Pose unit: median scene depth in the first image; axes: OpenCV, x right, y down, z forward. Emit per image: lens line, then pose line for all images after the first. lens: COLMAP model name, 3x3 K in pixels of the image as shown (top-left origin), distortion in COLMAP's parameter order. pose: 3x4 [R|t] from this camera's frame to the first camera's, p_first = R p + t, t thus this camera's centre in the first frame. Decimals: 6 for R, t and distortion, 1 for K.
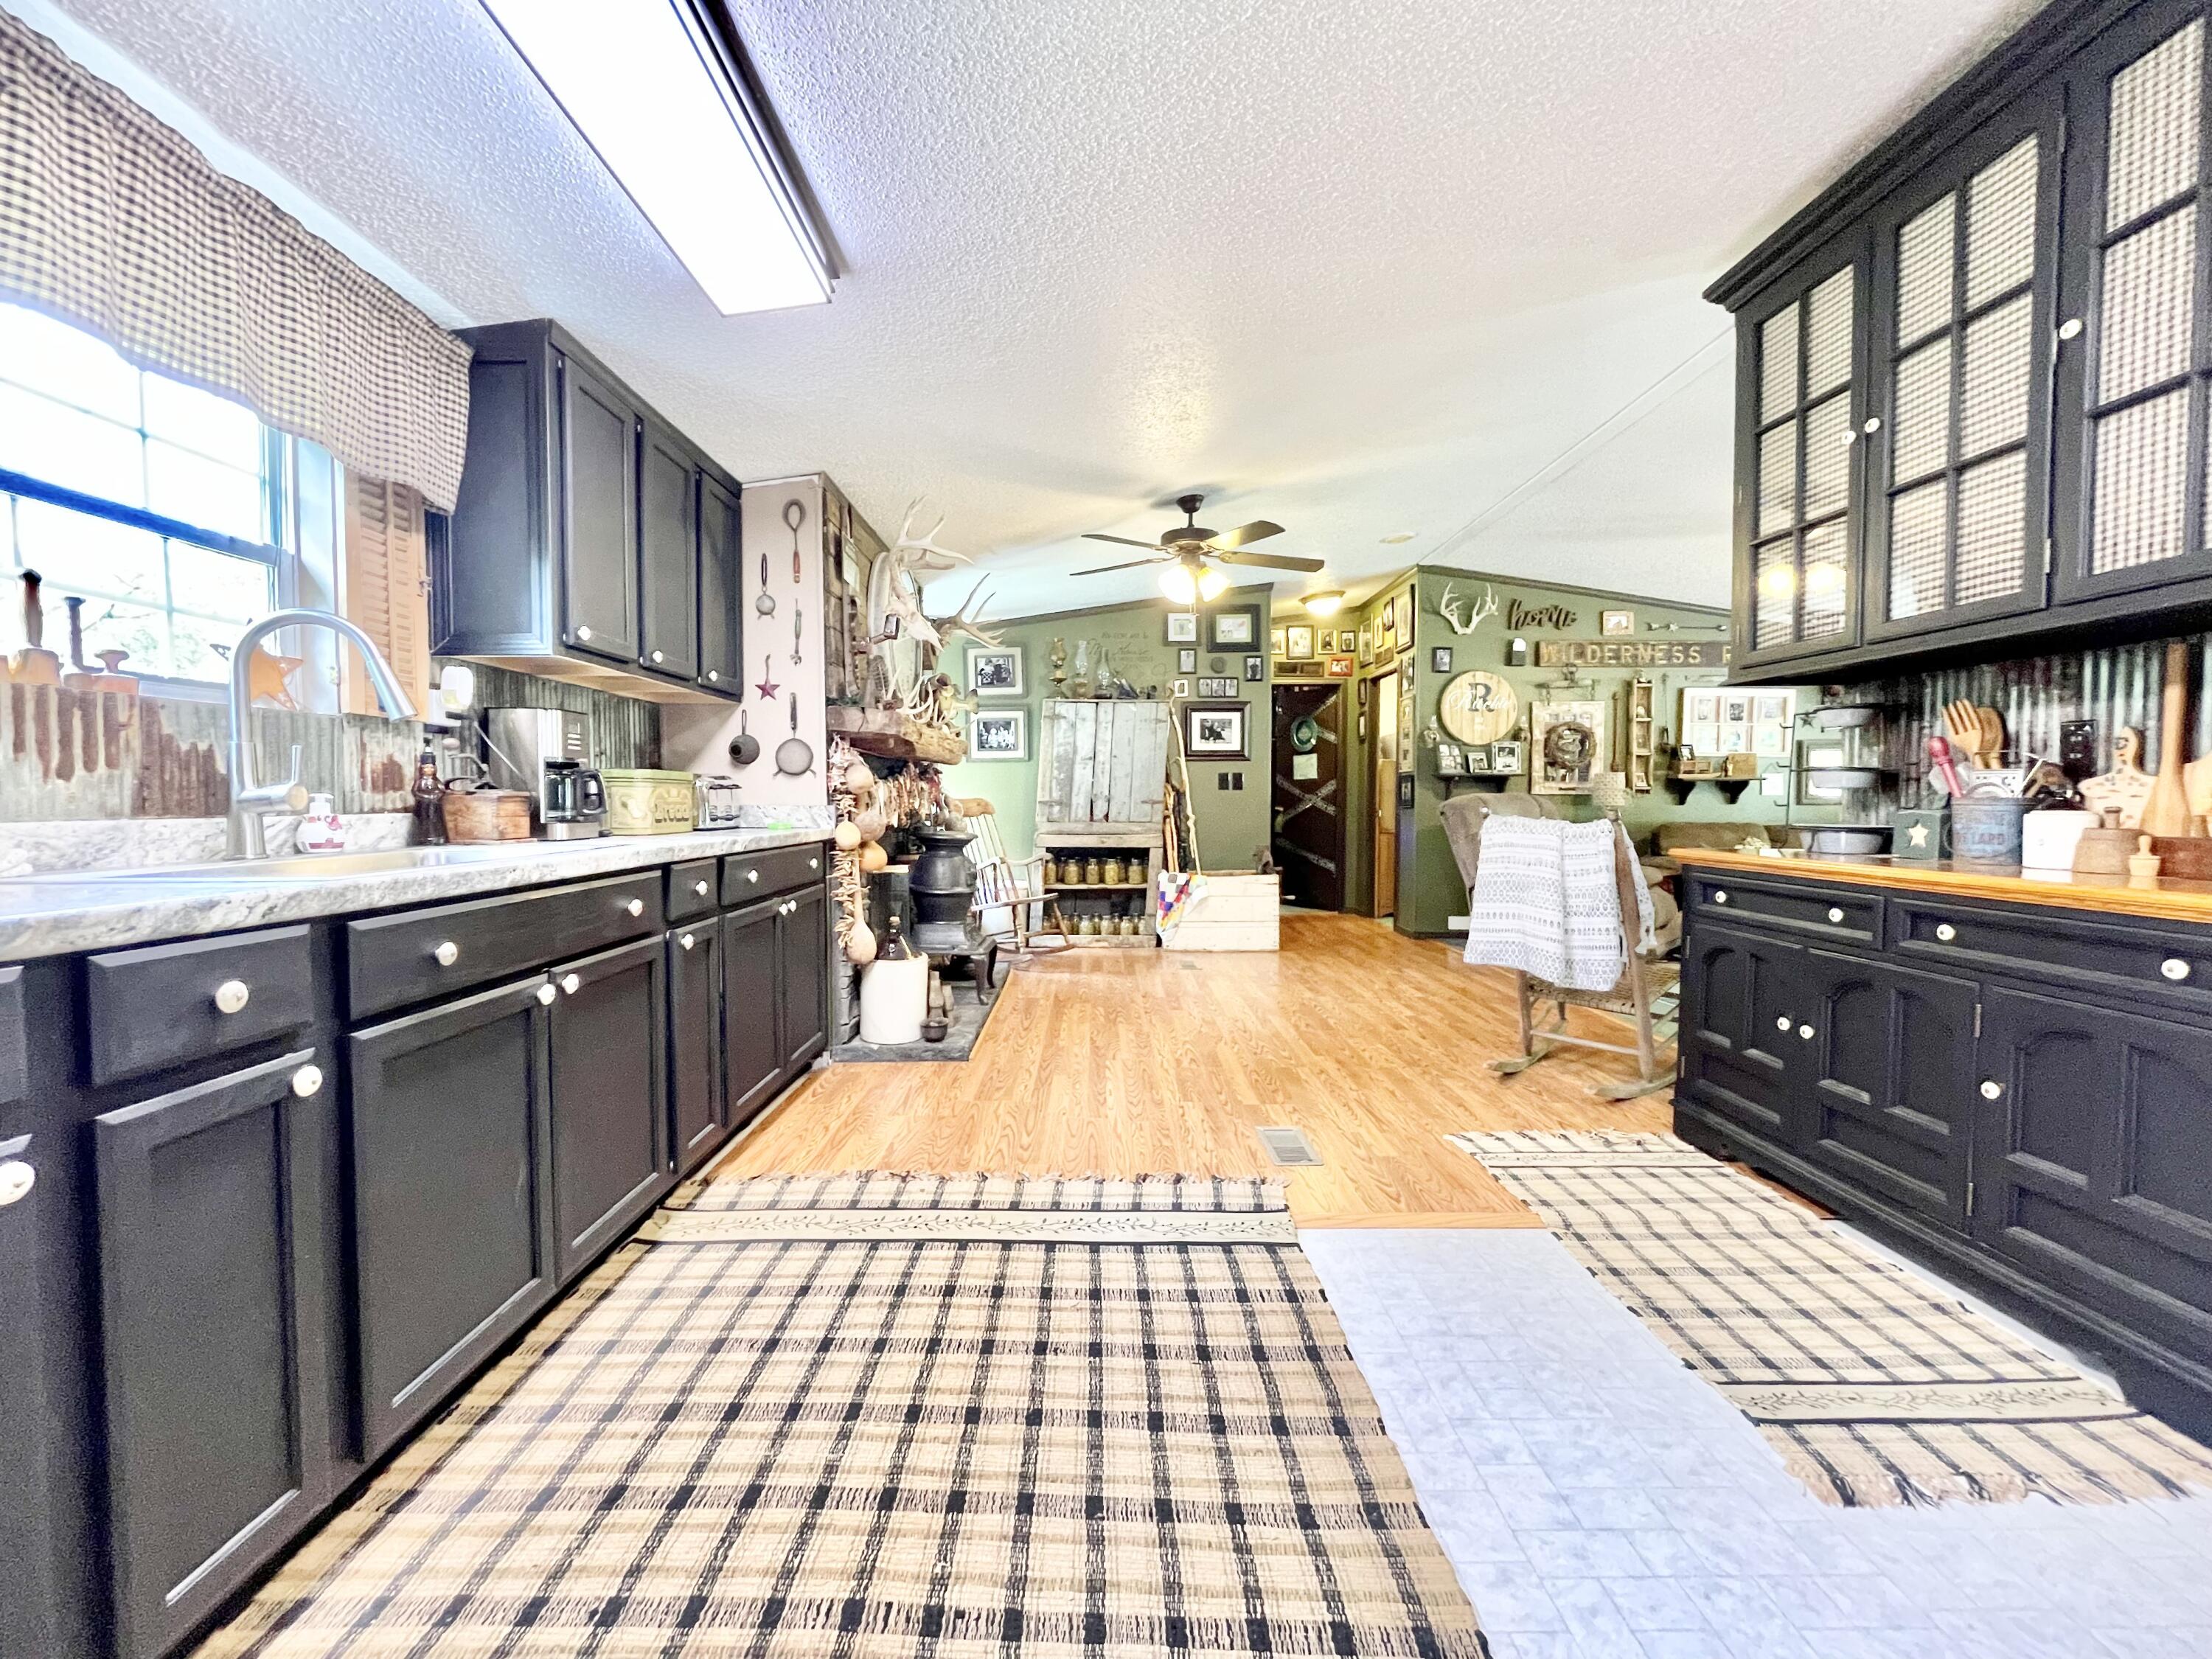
lens RADIAL K [[896.2, 0, 1101.3], [0, 896.2, 834.2], [0, 0, 1]] dist [-0.003403, 0.000207]
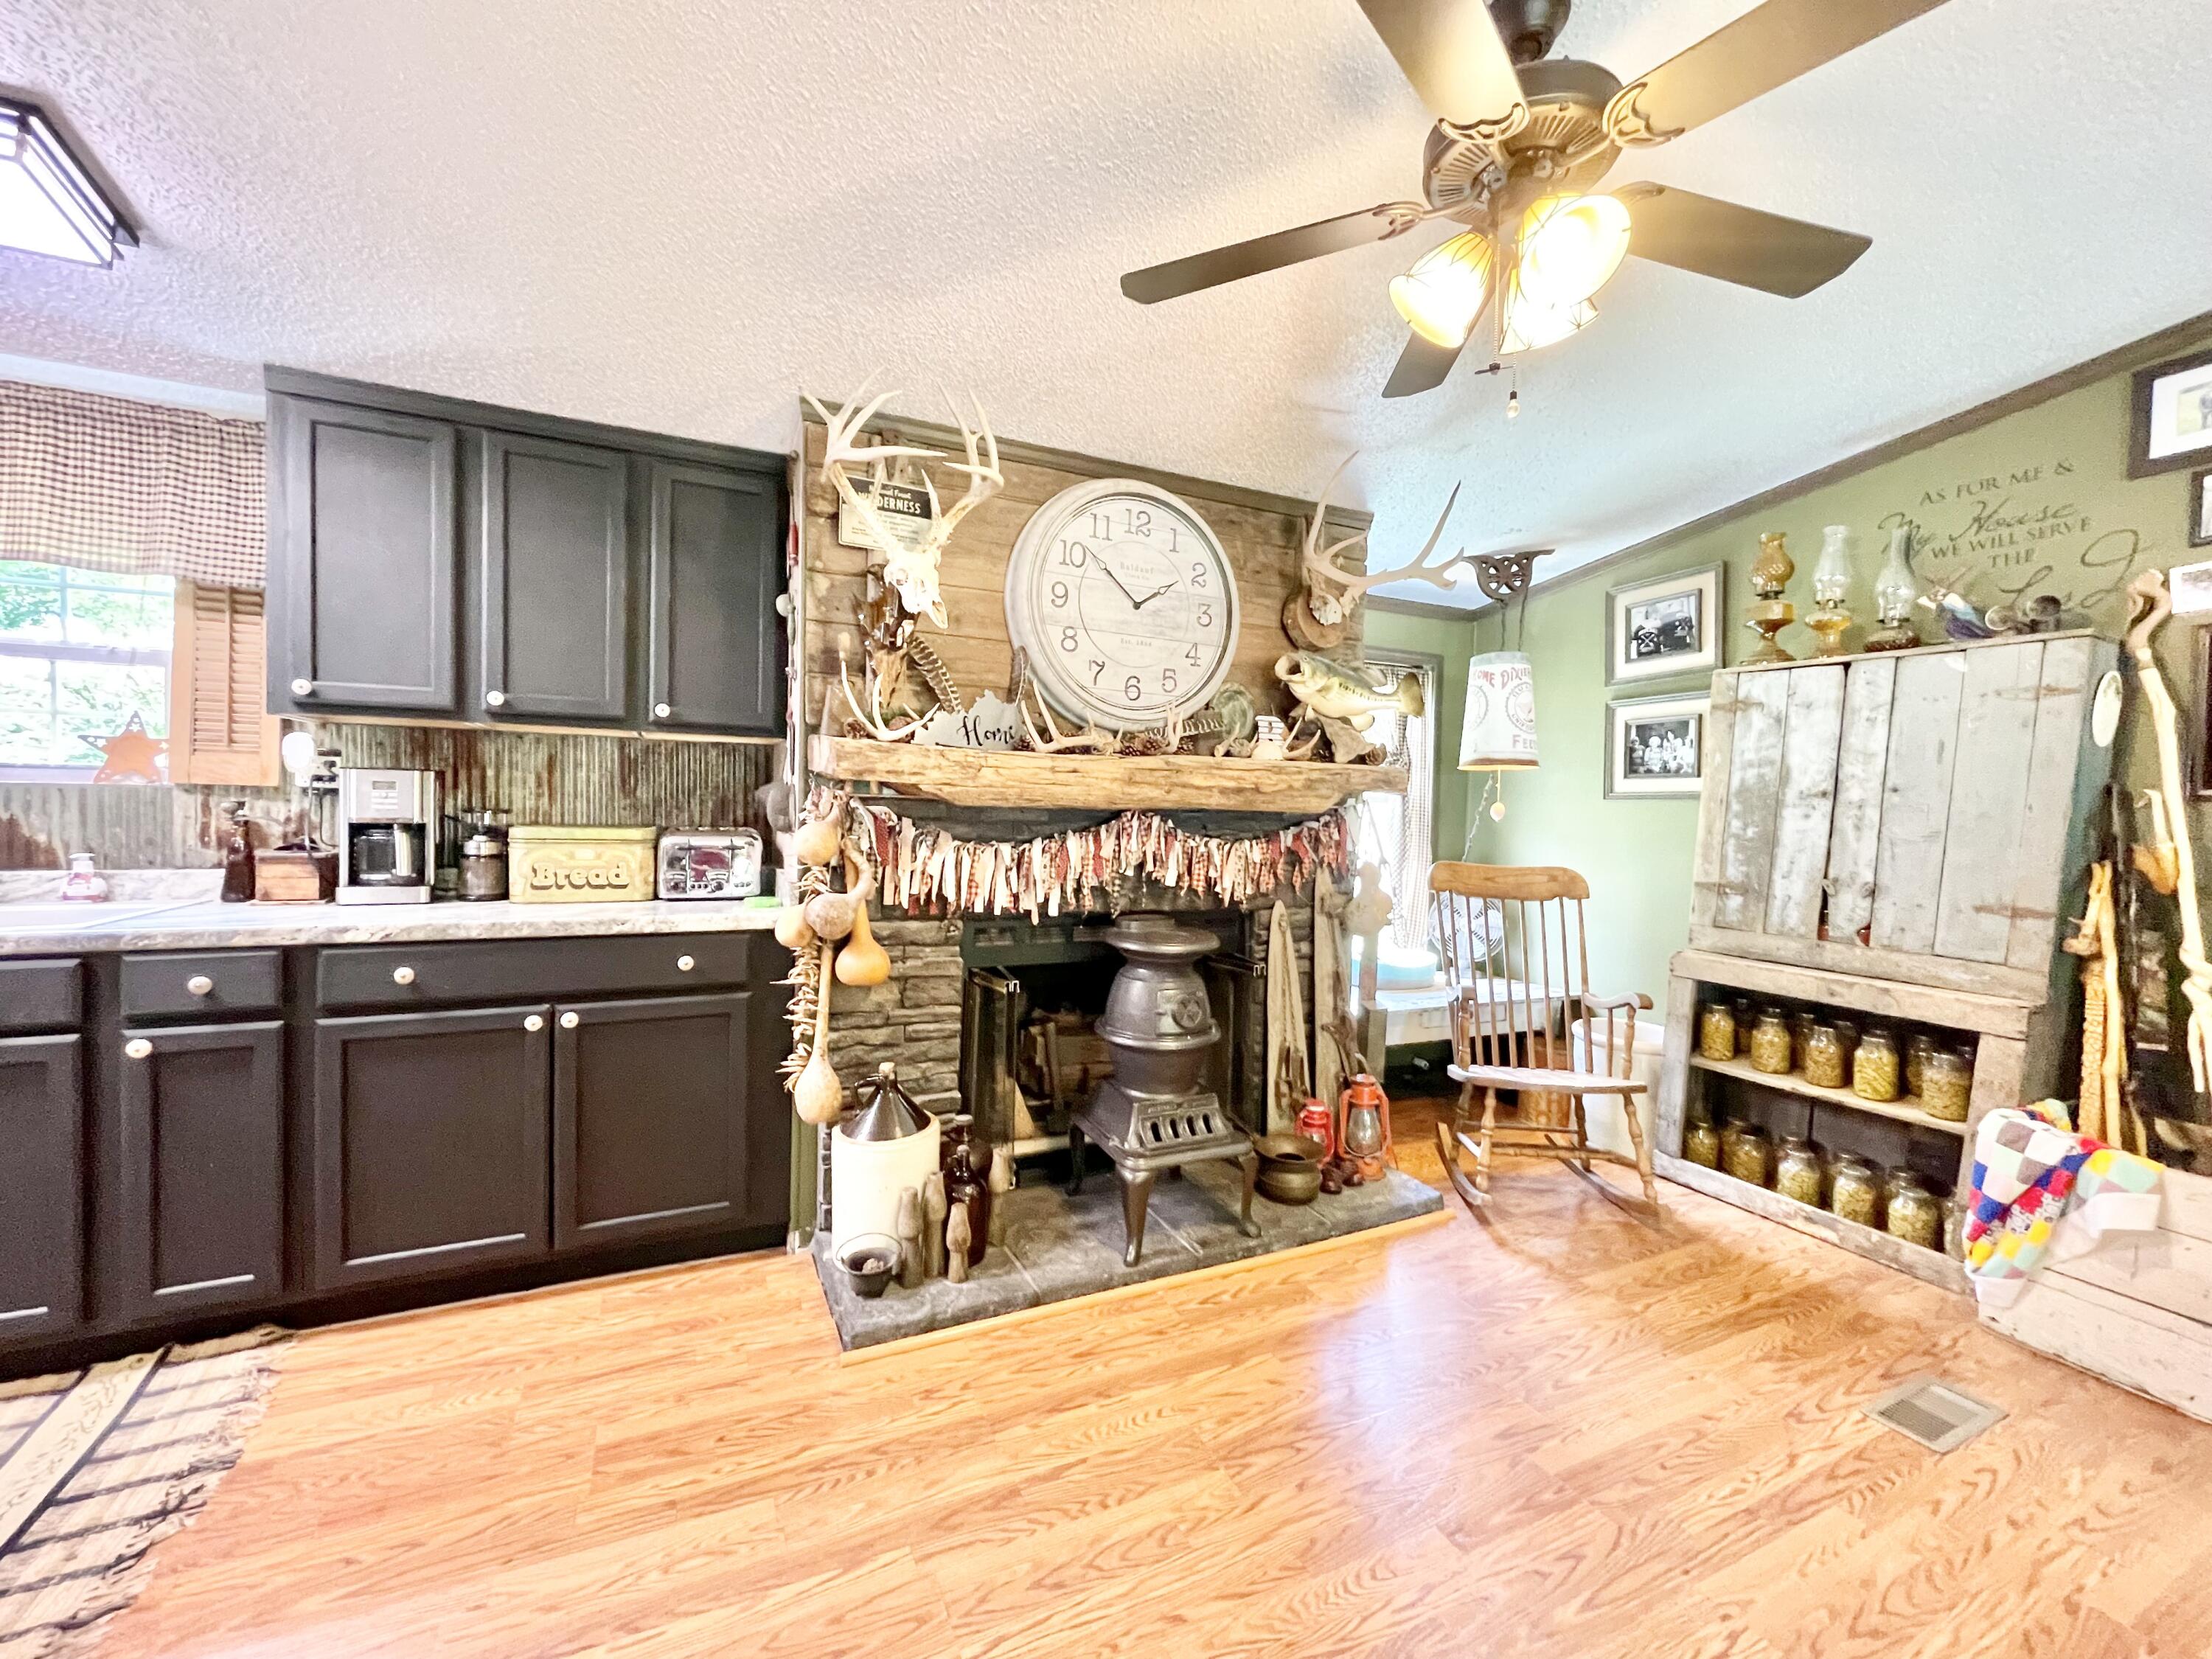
lens RADIAL K [[896.2, 0, 1104.6], [0, 896.2, 826.9], [0, 0, 1]] dist [-0.003403, 0.000207]
pose [[0.425904, 0.034008, -0.904129, 0.231868], [-0.061127, 0.998092, 0.008747, -0.051391], [0.902701, 0.051541, 0.427170, 0.506061]]
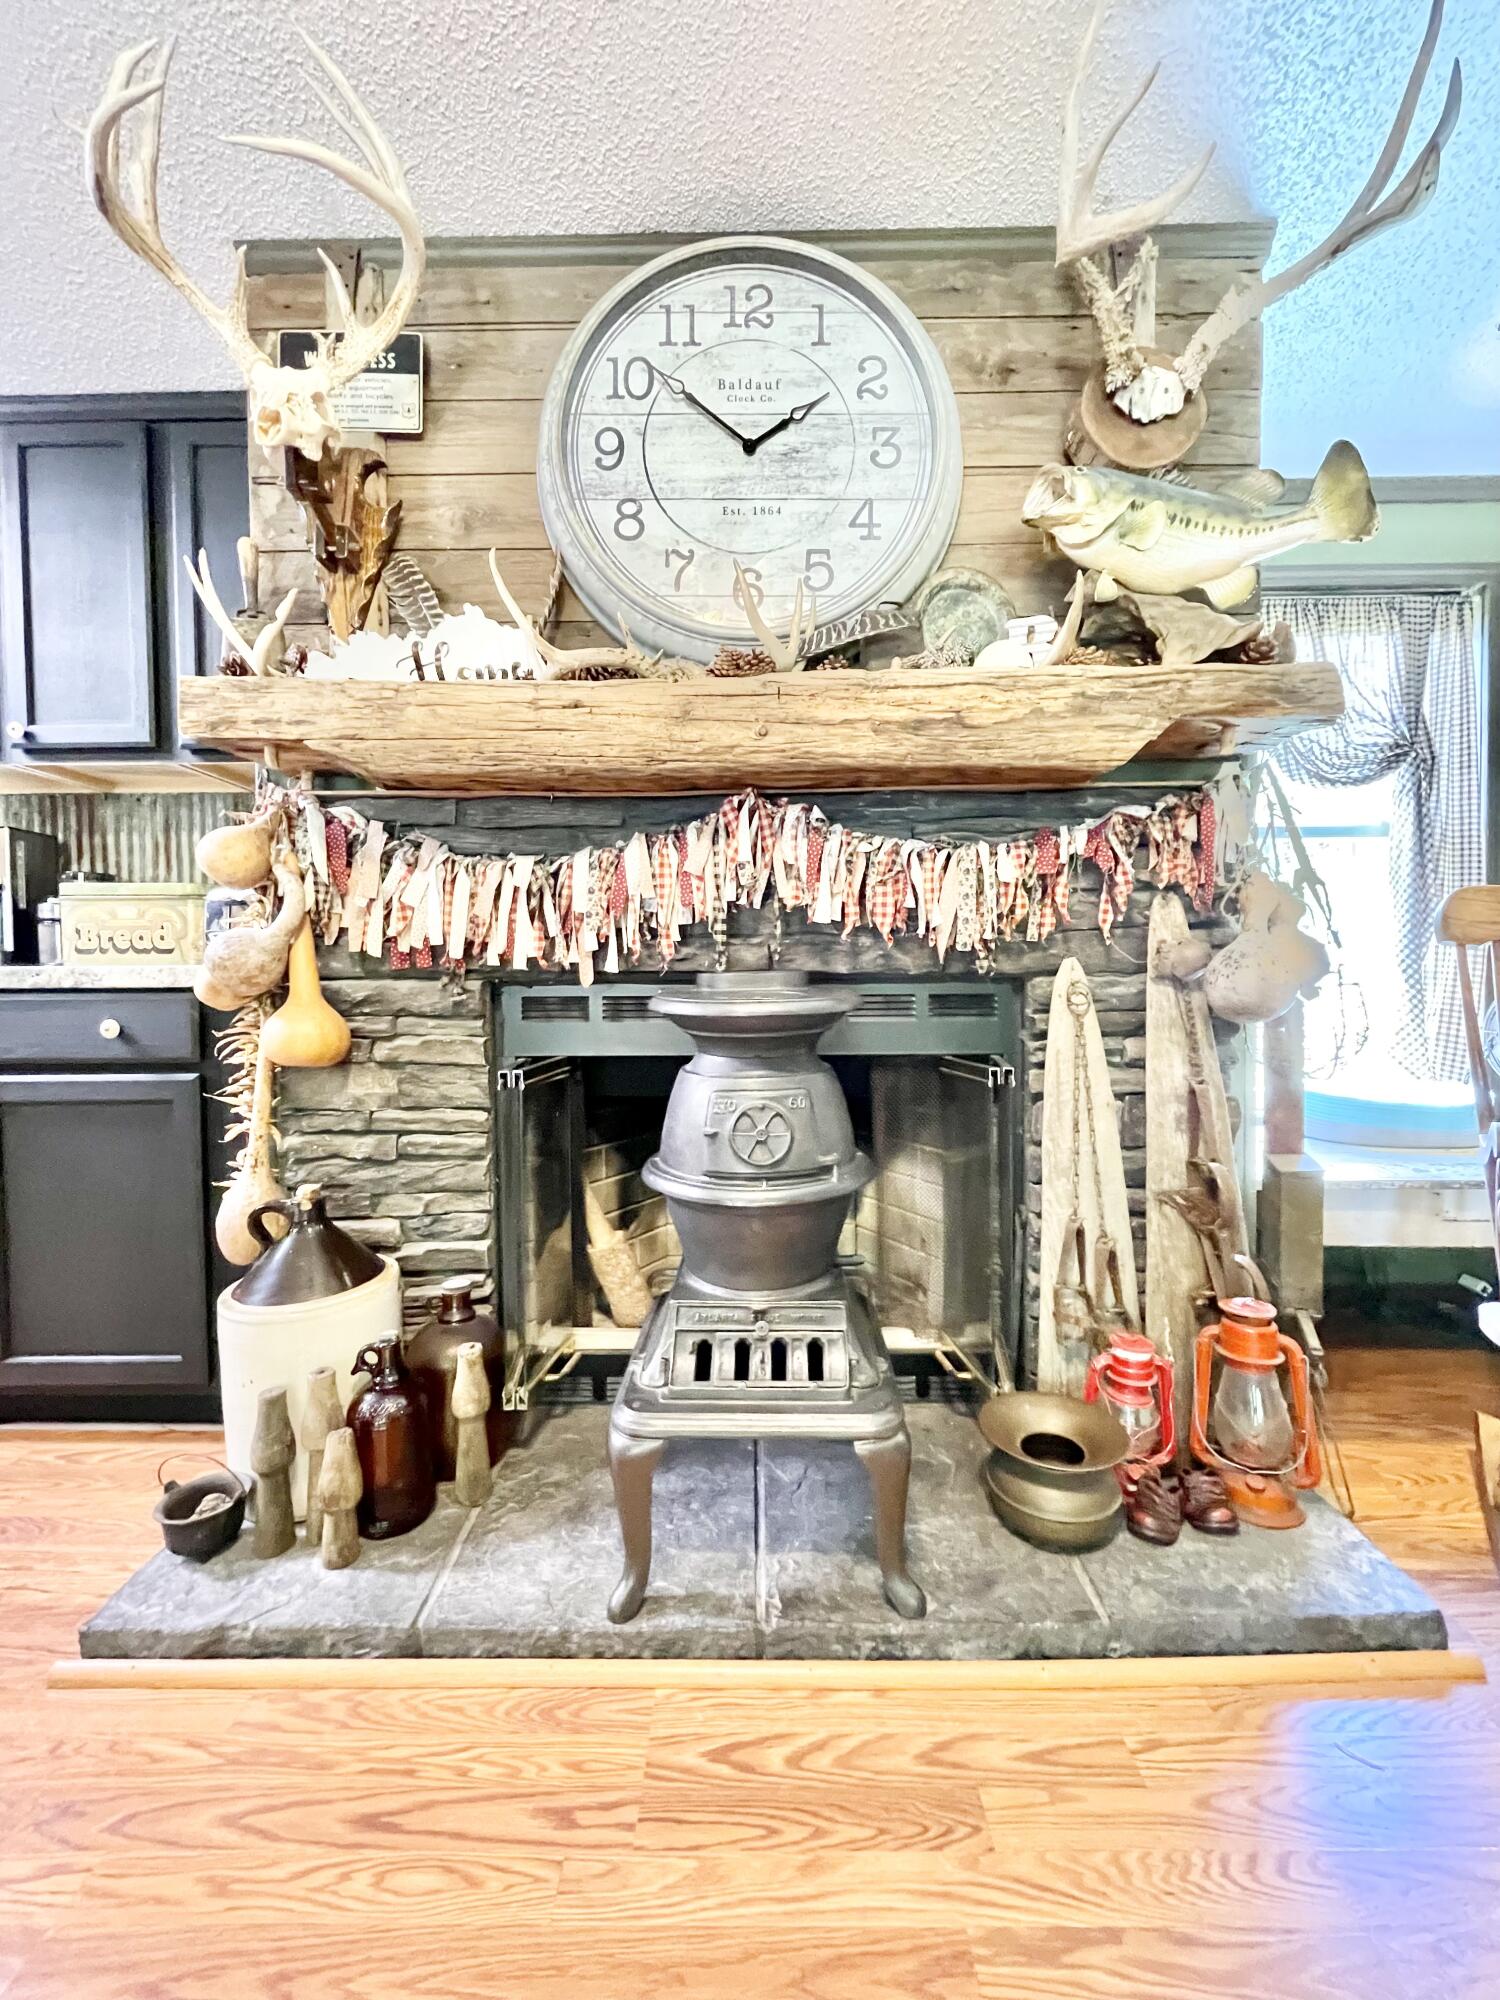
lens RADIAL K [[810.3, 0, 750.0], [0, 810.3, 998.0], [0, 0, 1]] dist [-0.003403, 0.000207]
pose [[-0.011011, 0.026055, -0.999600, 0.078284], [-0.031728, 0.999148, 0.026393, -0.005268], [0.999436, 0.032006, -0.010175, 0.705610]]
